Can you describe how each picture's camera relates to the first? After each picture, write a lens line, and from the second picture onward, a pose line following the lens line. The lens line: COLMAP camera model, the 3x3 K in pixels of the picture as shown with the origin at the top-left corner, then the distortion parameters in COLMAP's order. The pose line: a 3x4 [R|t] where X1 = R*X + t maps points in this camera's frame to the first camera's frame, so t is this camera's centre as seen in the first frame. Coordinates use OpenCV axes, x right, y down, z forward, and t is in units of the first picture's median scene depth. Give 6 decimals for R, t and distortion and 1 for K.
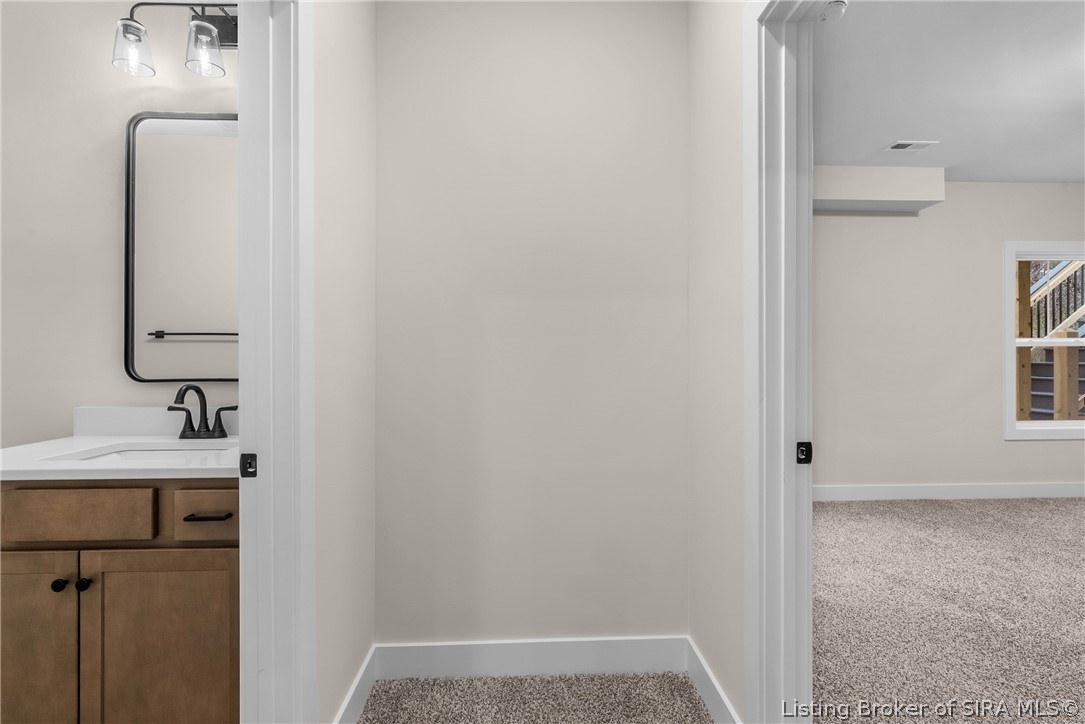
lens RADIAL K [[492.9, 0, 553.2], [0, 492.9, 361.7], [0, 0, 1]] dist [-0.005481, 0.000138]
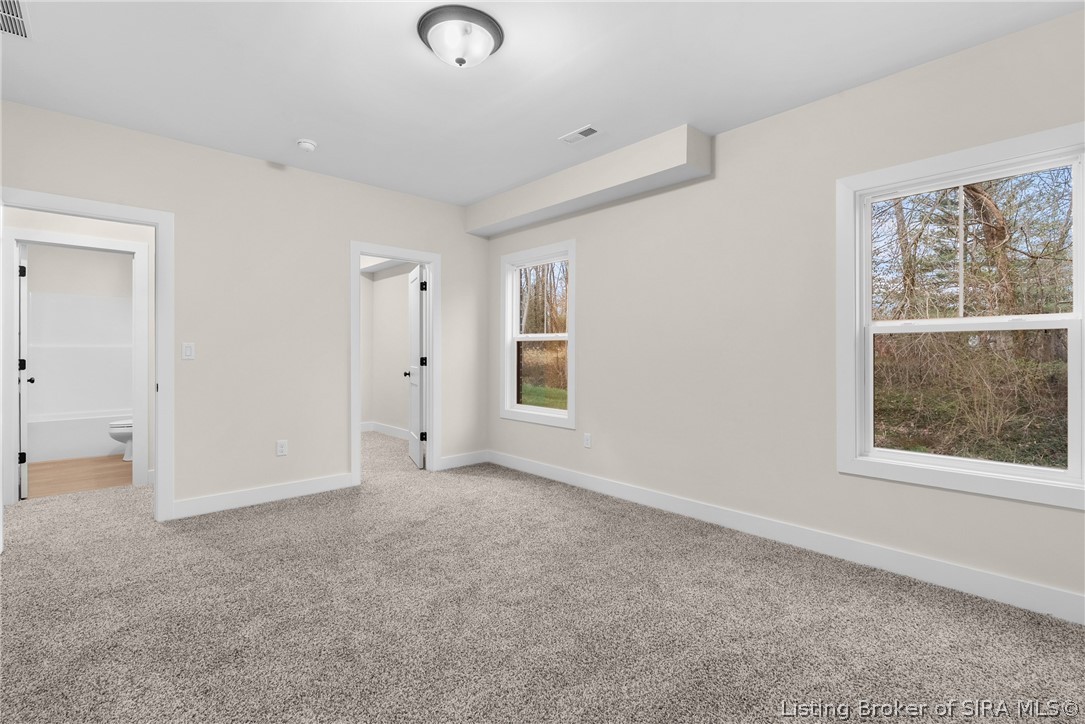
lens RADIAL K [[492.9, 0, 539.0], [0, 492.9, 355.1], [0, 0, 1]] dist [-0.005481, 0.000138]
pose [[0.634499, 0.000703, -0.772923, 1.450700], [-0.001371, 0.999999, -0.000217, 0.001213], [0.772922, 0.001197, 0.634500, 0.321583]]
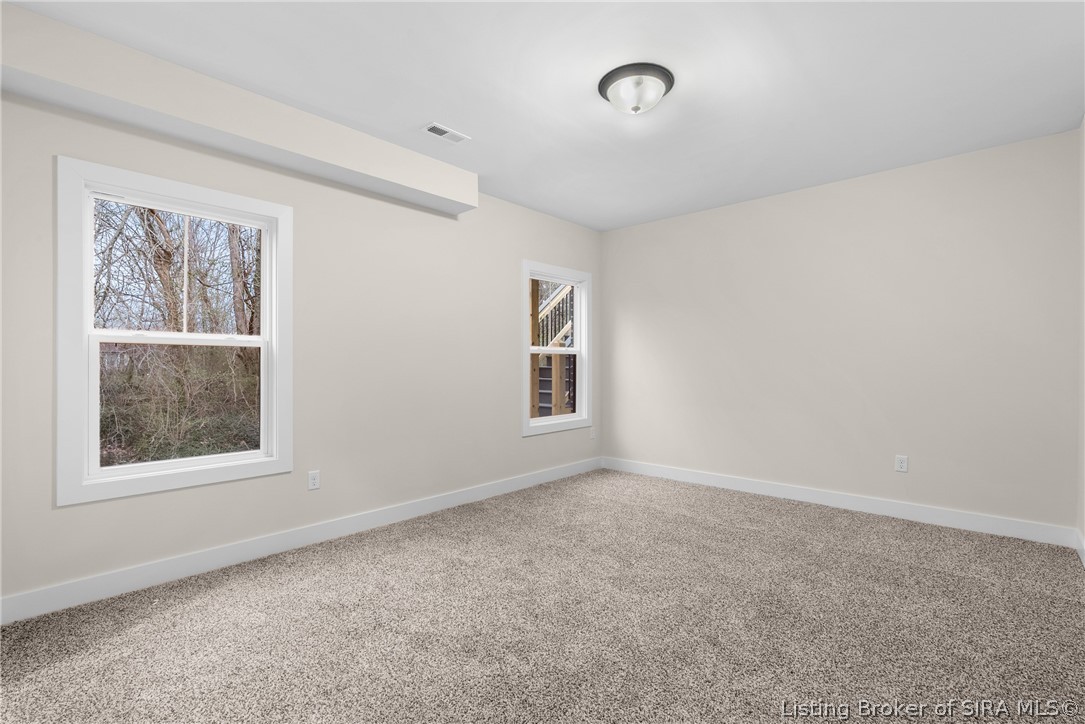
lens RADIAL K [[492.9, 0, 546.0], [0, 492.9, 364.3], [0, 0, 1]] dist [-0.005481, 0.000138]
pose [[0.705140, 0.001989, 0.709066, 0.210280], [0.000183, 0.999996, -0.002988, -0.001977], [-0.709069, 0.002237, 0.705136, 0.220403]]
